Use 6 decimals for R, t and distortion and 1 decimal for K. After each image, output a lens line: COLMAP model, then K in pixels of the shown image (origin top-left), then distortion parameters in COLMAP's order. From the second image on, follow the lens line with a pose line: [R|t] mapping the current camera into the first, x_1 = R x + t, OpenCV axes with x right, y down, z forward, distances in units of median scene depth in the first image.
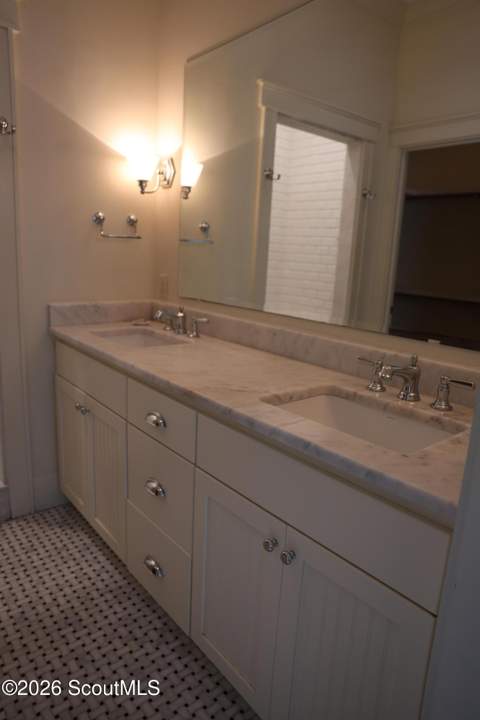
lens RADIAL K [[483.8, 0, 240.0], [0, 483.8, 360.0], [0, 0, 1]] dist [-0.119562, 0.093277]
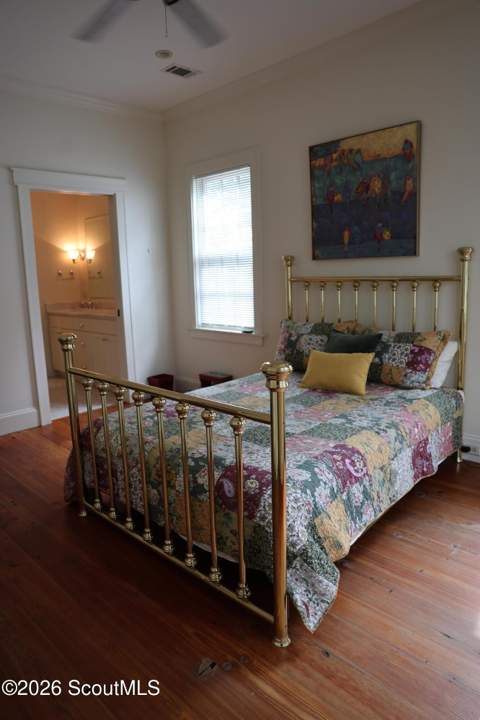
lens RADIAL K [[483.8, 0, 240.0], [0, 483.8, 360.0], [0, 0, 1]] dist [-0.119562, 0.093277]
pose [[0.989021, -0.100352, 0.108472, 0.412033], [0.104217, 0.994085, -0.030556, 0.421021], [-0.104764, 0.041525, 0.993630, -1.921675]]
